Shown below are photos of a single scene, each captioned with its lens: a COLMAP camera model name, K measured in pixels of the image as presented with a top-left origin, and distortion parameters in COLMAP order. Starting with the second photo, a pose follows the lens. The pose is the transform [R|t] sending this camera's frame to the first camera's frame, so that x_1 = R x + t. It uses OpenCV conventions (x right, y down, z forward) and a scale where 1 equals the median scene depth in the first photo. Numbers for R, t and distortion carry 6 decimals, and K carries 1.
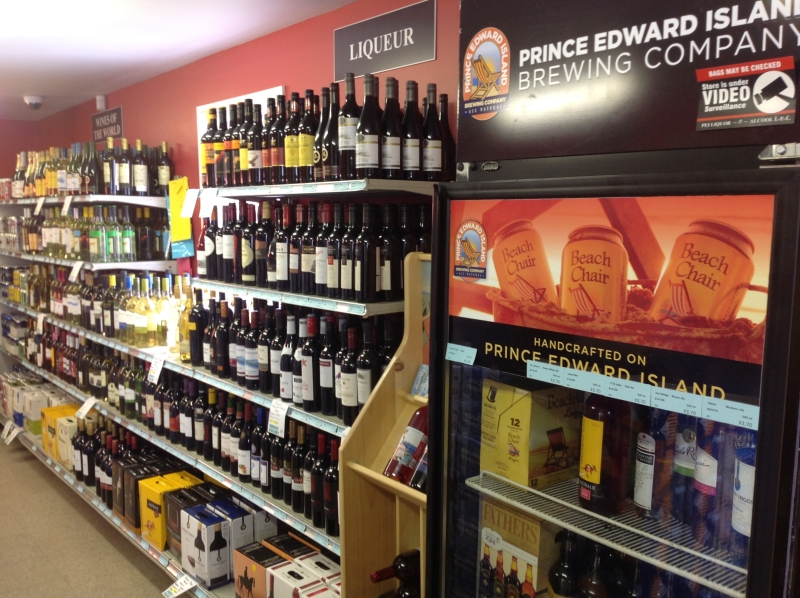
lens RADIAL K [[801.4, 0, 400.0], [0, 801.4, 299.0], [0, 0, 1]] dist [0.129812, -0.594986]
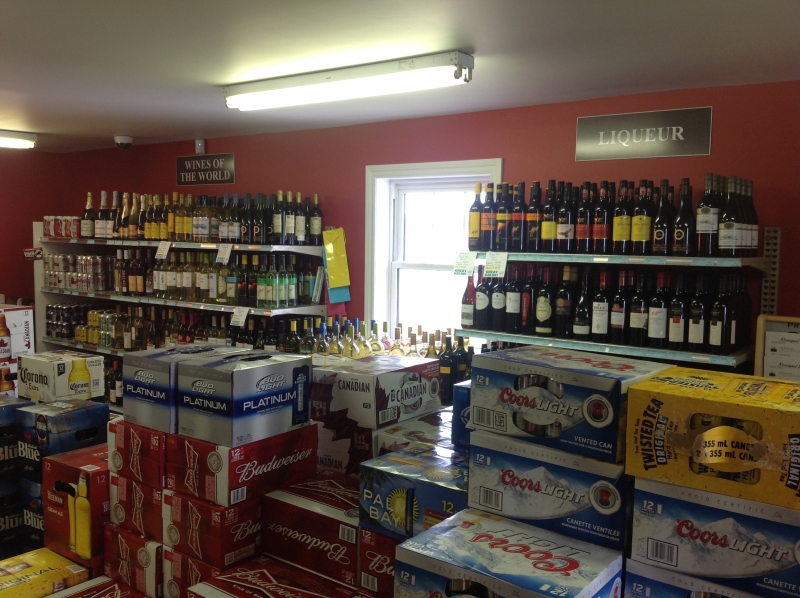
lens RADIAL K [[801.4, 0, 400.0], [0, 801.4, 299.0], [0, 0, 1]] dist [0.129812, -0.594986]
pose [[0.976081, -0.008370, 0.217246, -0.621372], [0.013142, 0.999703, -0.020530, -0.047973], [-0.217009, 0.022894, 0.975901, -0.097470]]
